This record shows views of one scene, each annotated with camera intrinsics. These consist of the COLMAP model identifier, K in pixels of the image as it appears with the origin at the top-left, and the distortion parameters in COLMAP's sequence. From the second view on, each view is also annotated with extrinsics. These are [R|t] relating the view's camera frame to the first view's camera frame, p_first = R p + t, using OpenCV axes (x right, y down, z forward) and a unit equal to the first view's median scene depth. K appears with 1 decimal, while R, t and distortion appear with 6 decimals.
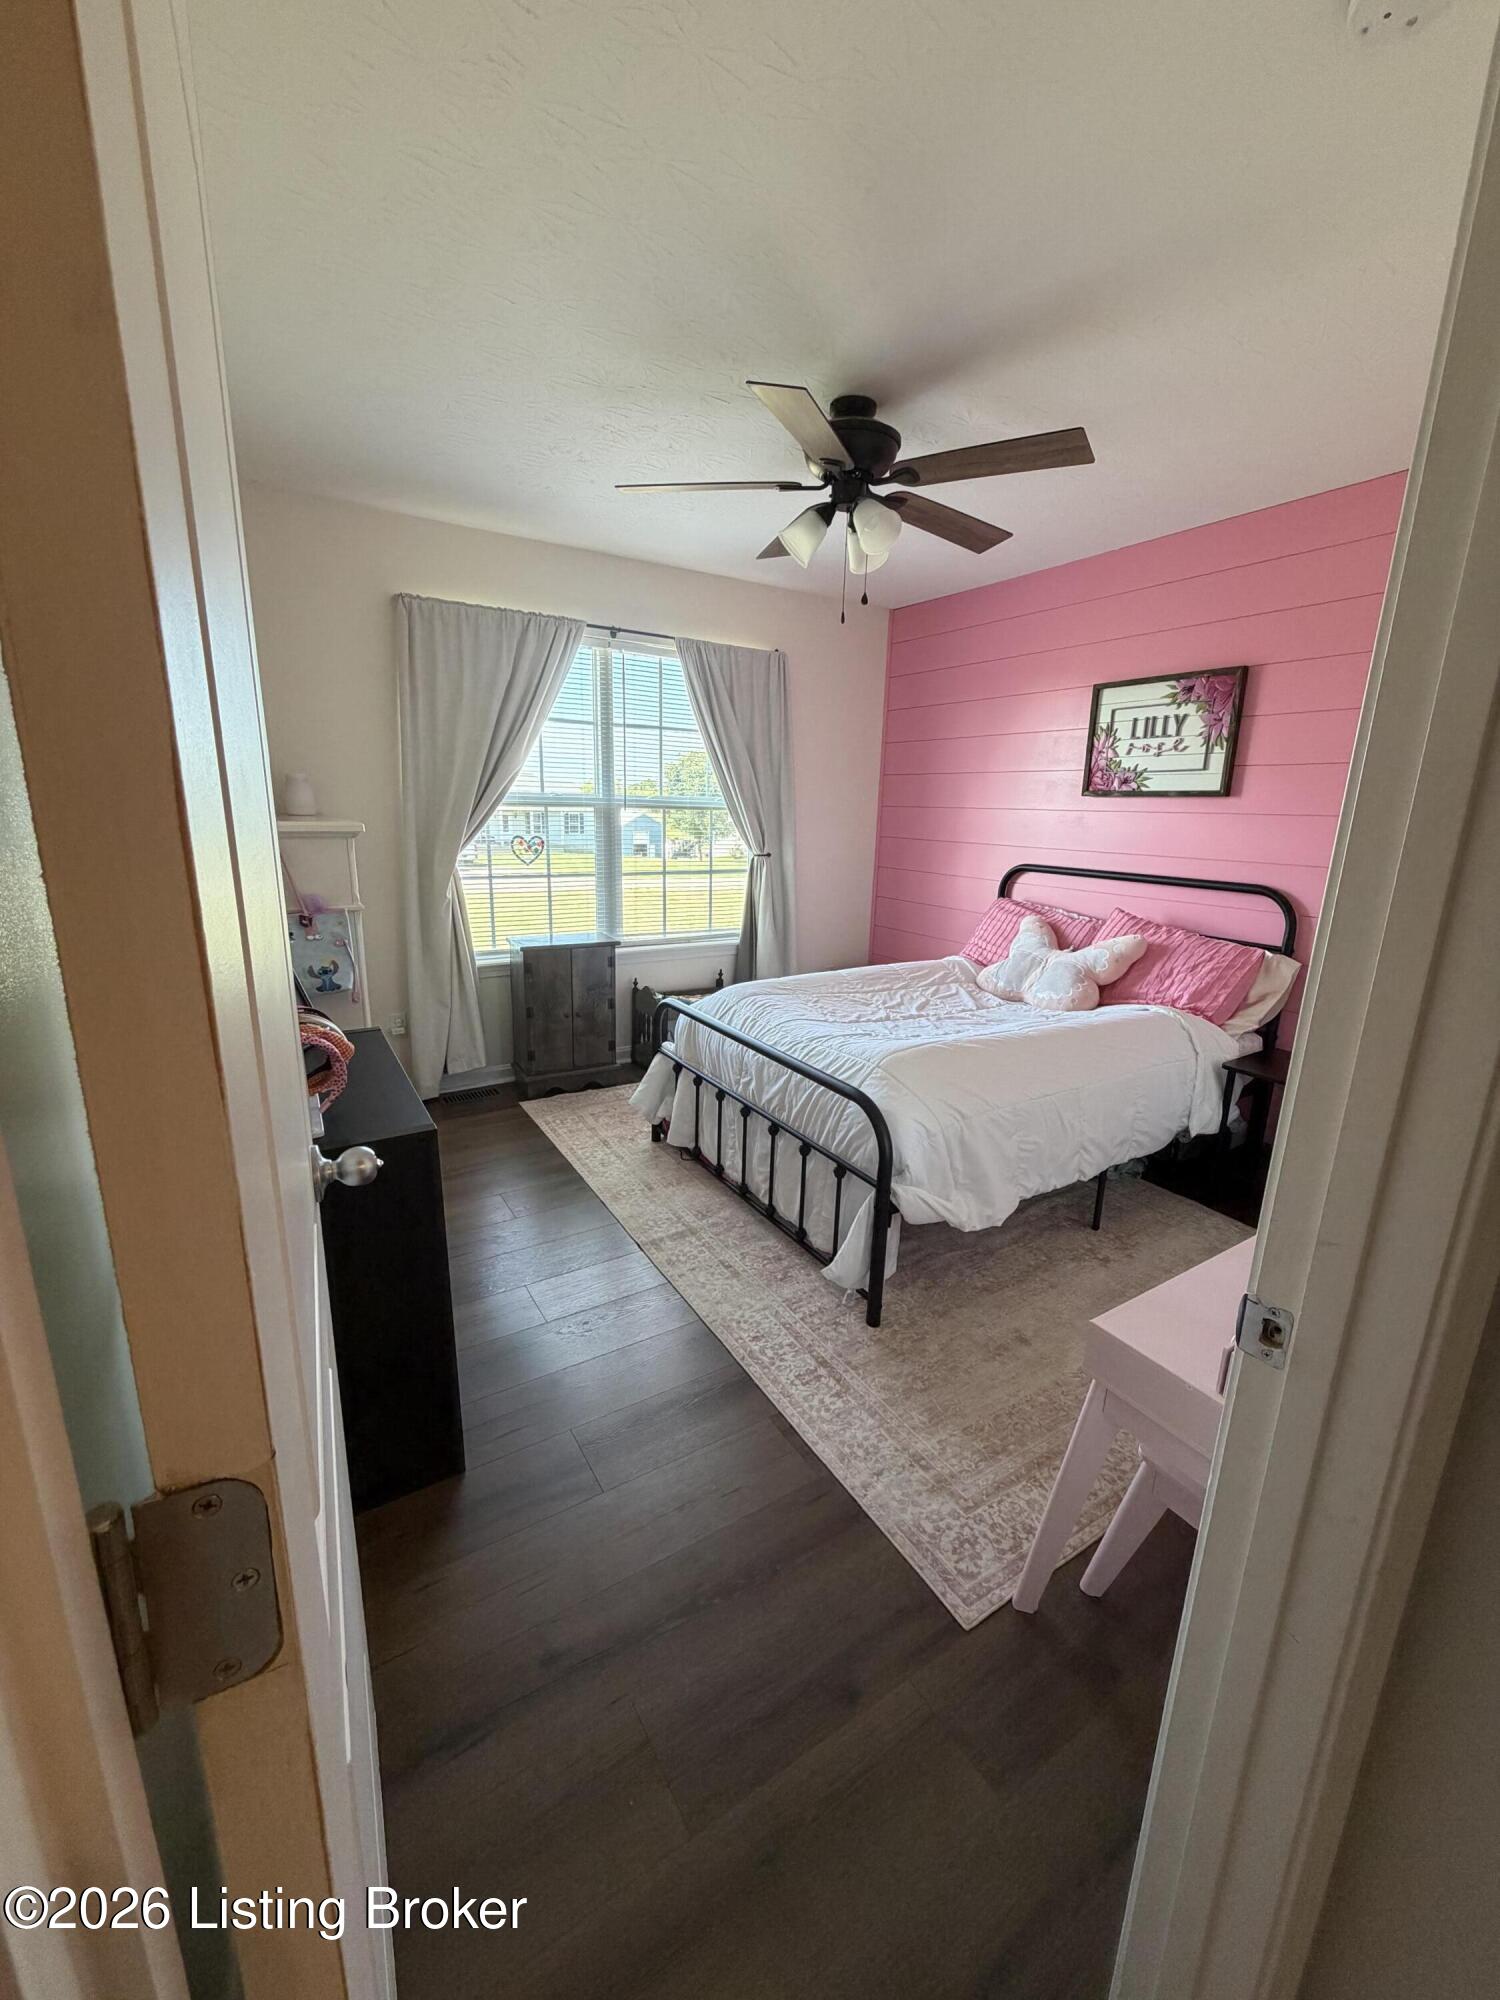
lens RADIAL K [[792.7, 0, 743.2], [0, 792.7, 999.2], [0, 0, 1]] dist [-0.001016, 0.000443]
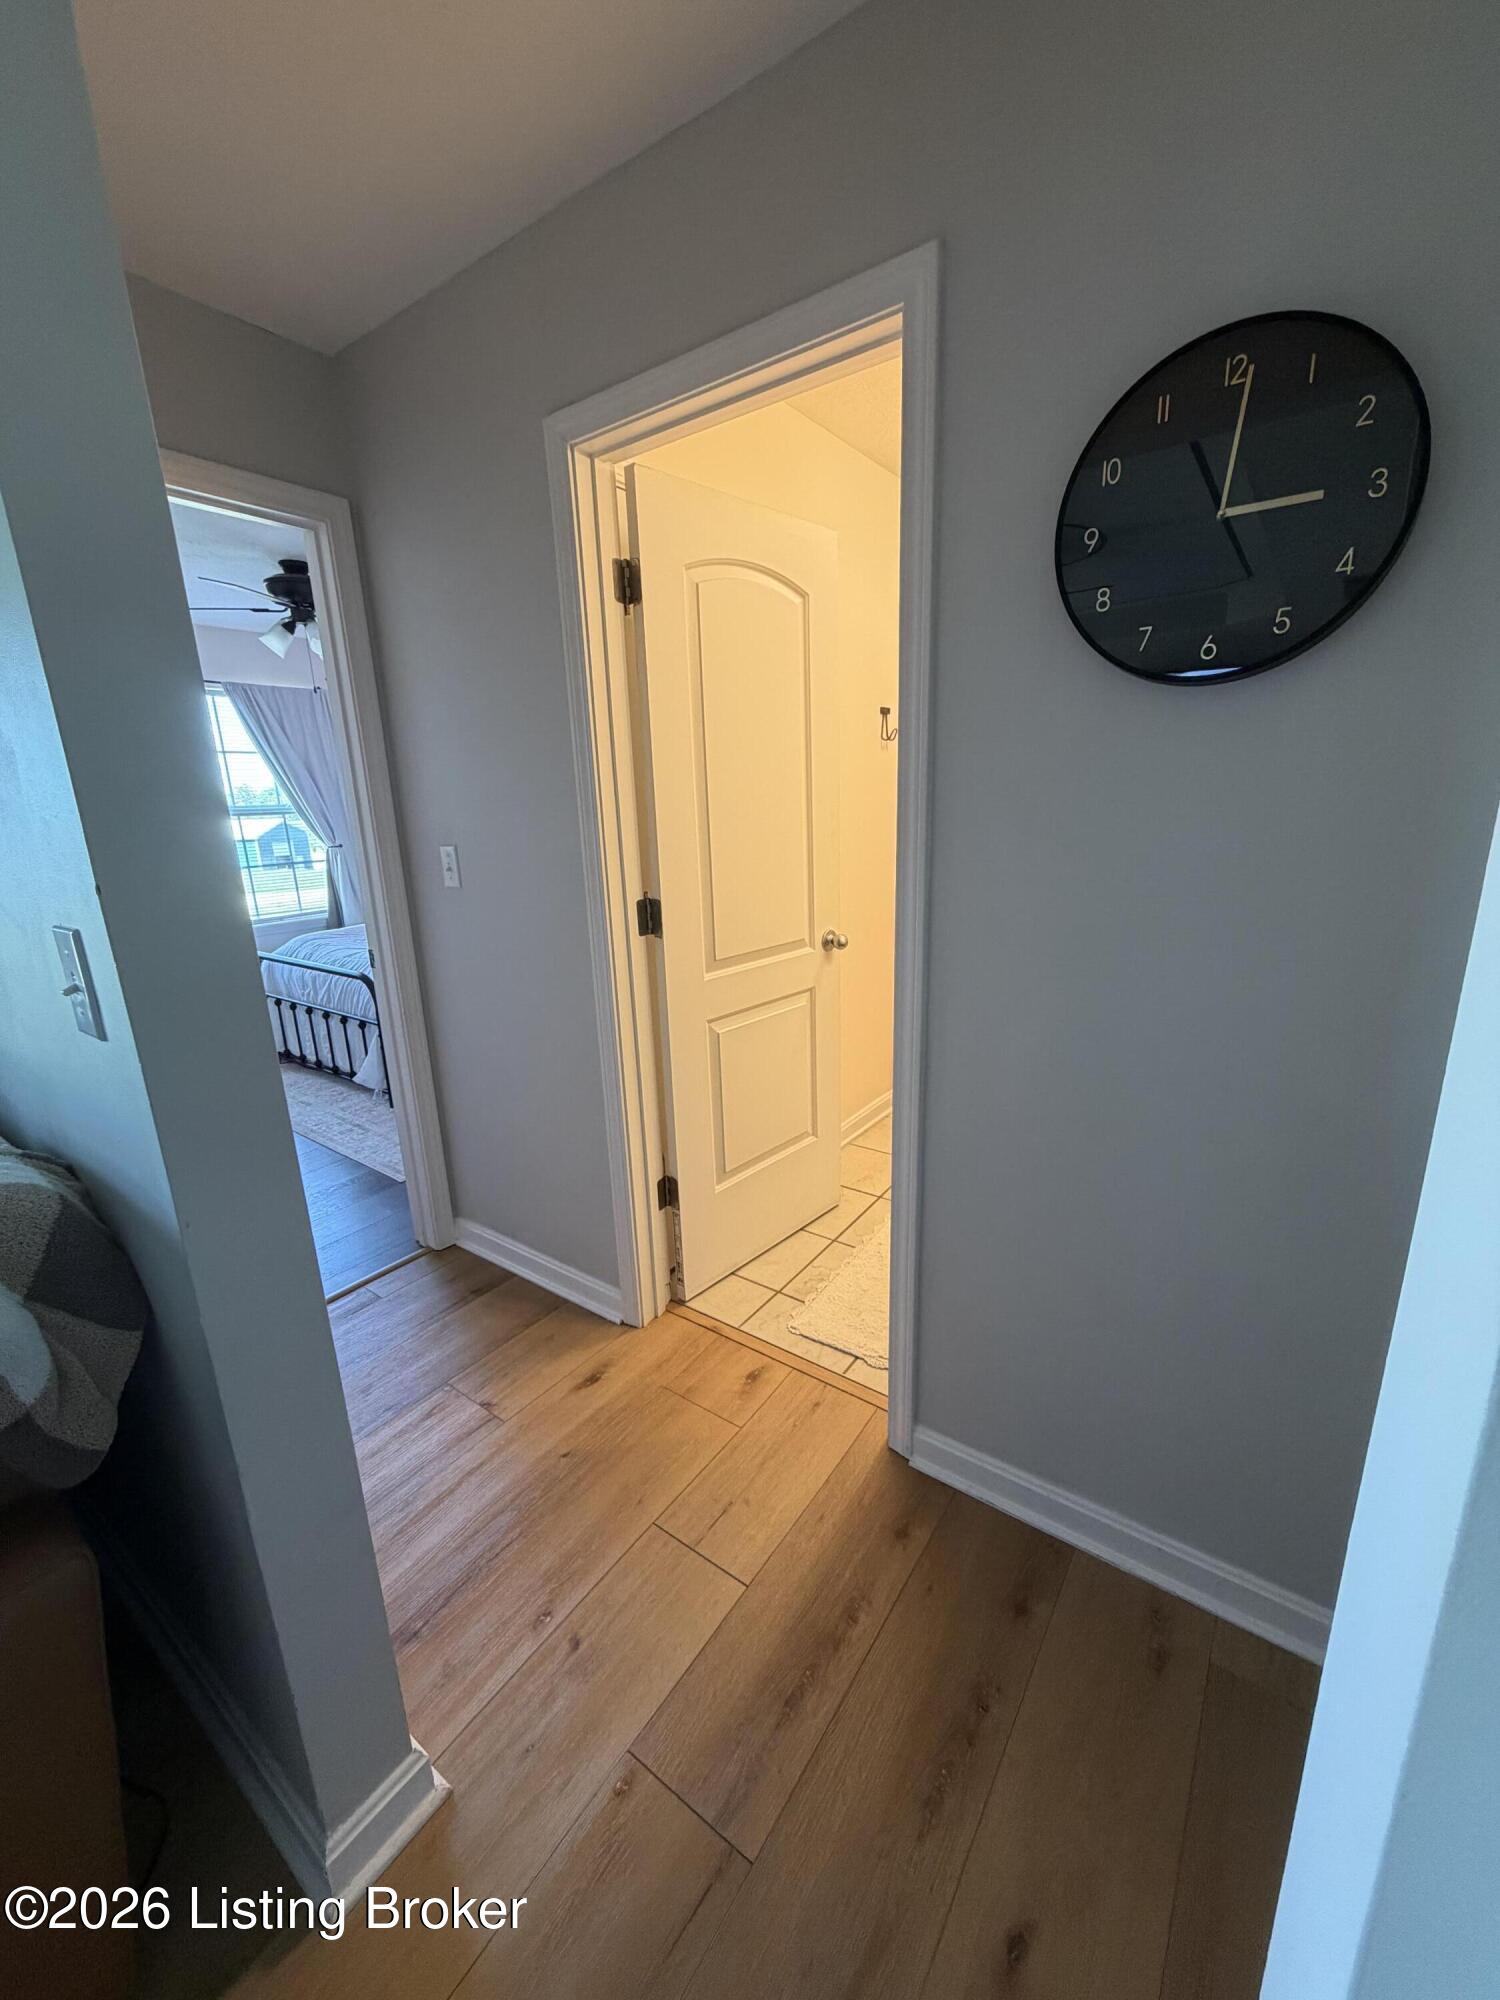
lens RADIAL K [[792.7, 0, 755.7], [0, 792.7, 1004.8], [0, 0, 1]] dist [-0.001016, 0.000443]
pose [[0.919201, -0.149458, 0.364324, 0.178771], [0.143171, 0.988703, 0.044374, 0.139028], [-0.366840, 0.011372, 0.930215, -0.547928]]
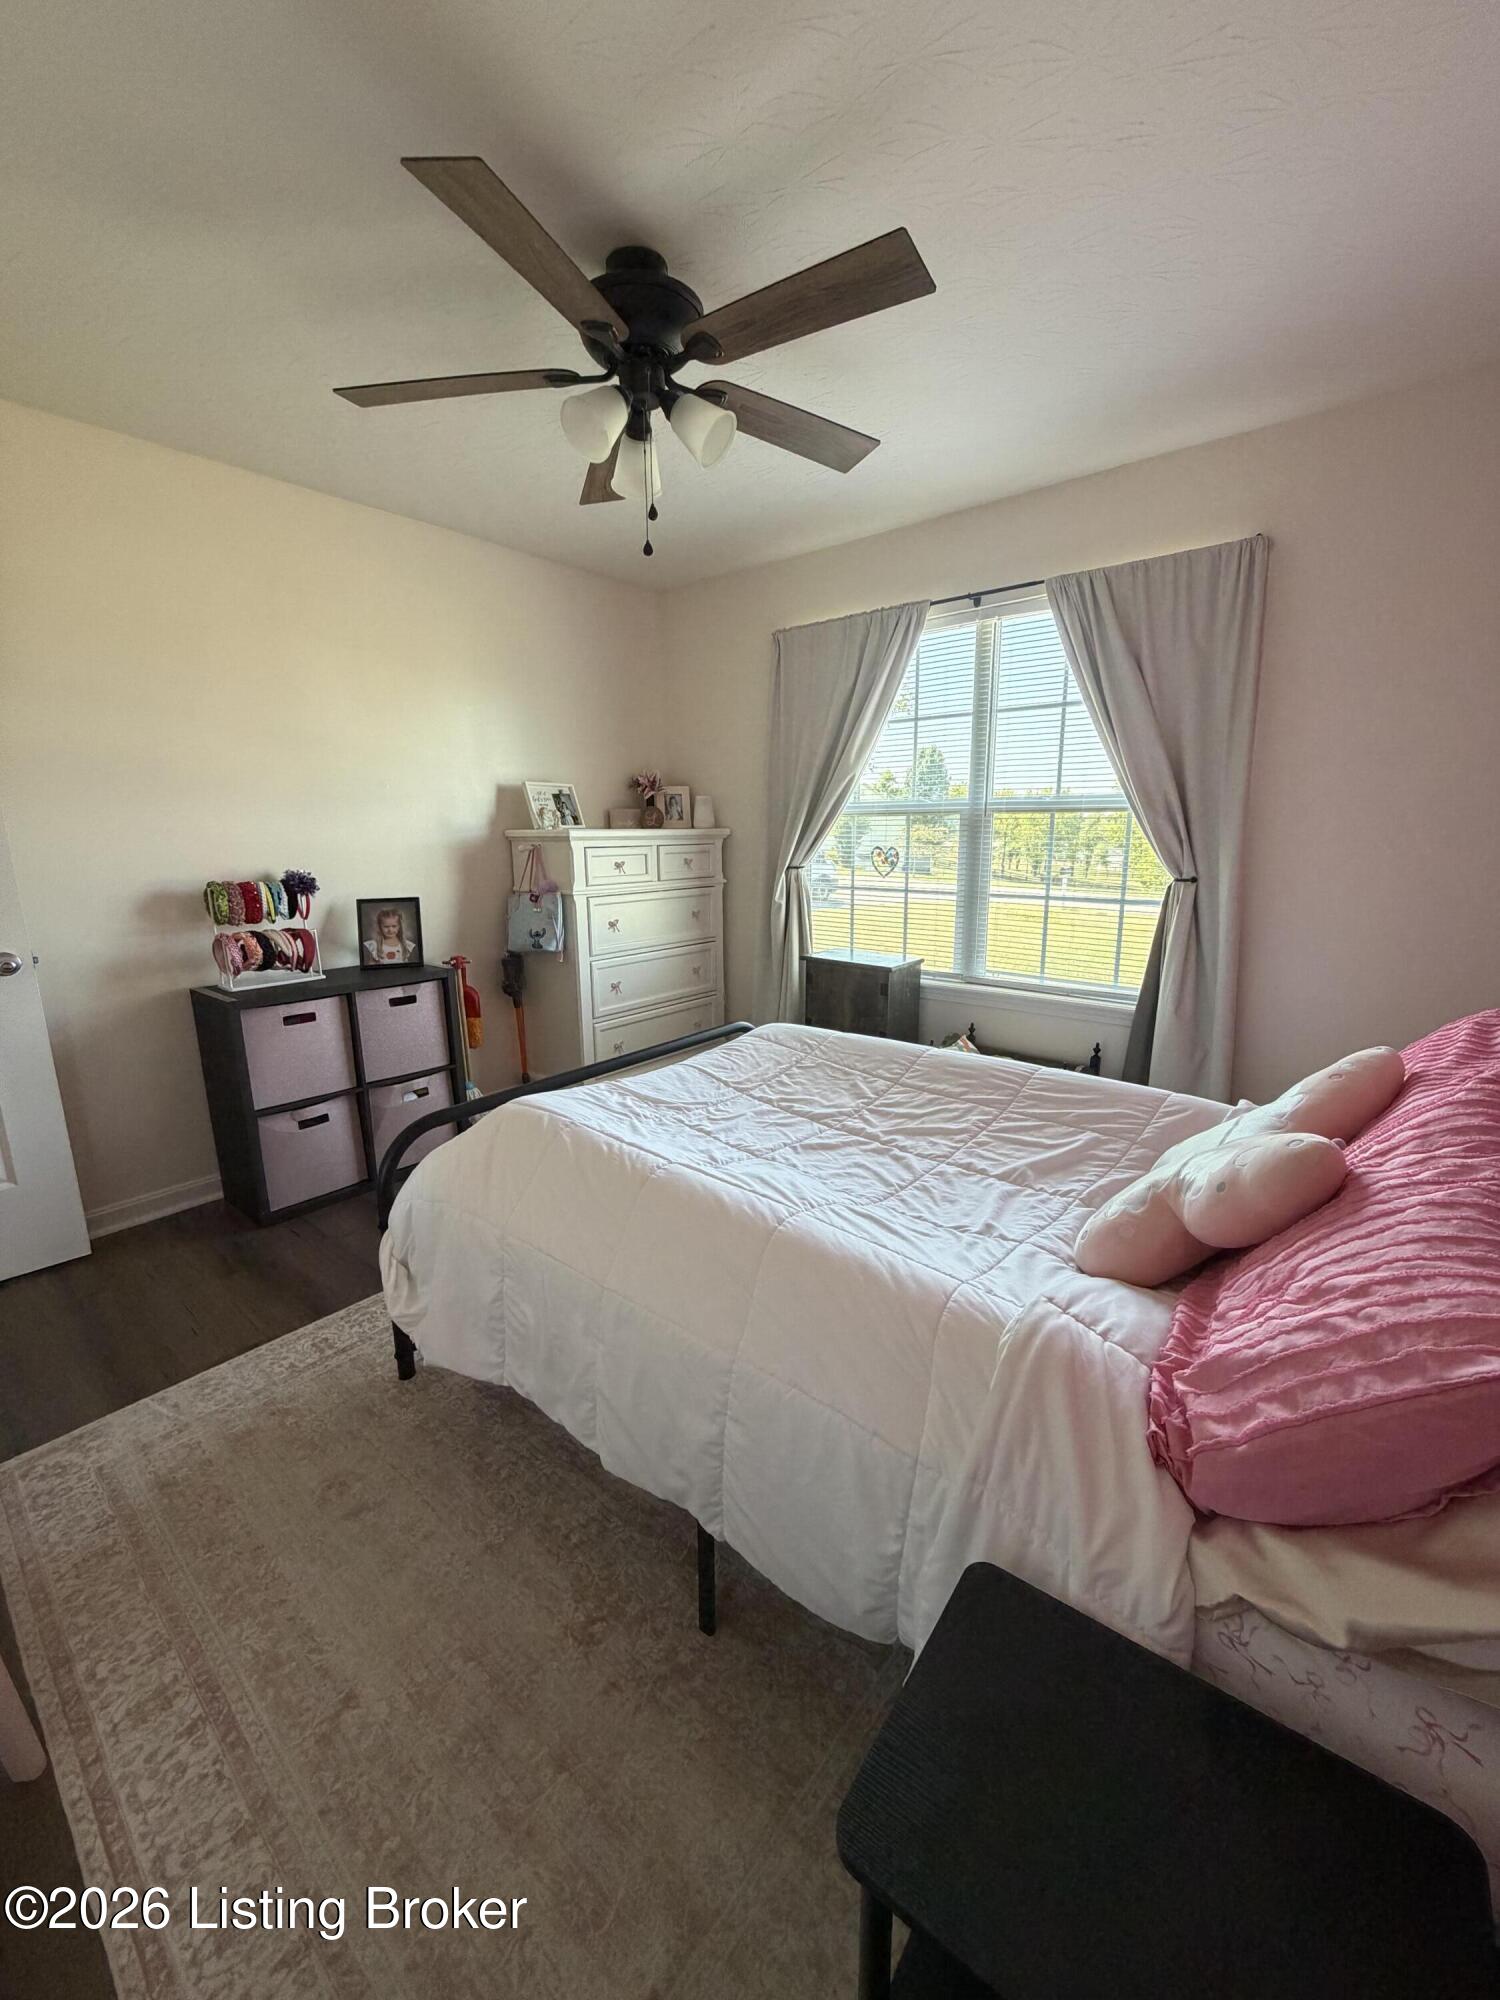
lens RADIAL K [[792.7, 0, 747.5], [0, 792.7, 996.1], [0, 0, 1]] dist [-0.001016, 0.000443]
pose [[0.314567, 0.172858, -0.933364, 0.640833], [-0.210386, 0.971521, 0.109019, -0.111204], [0.925627, 0.162073, 0.341975, 0.606318]]
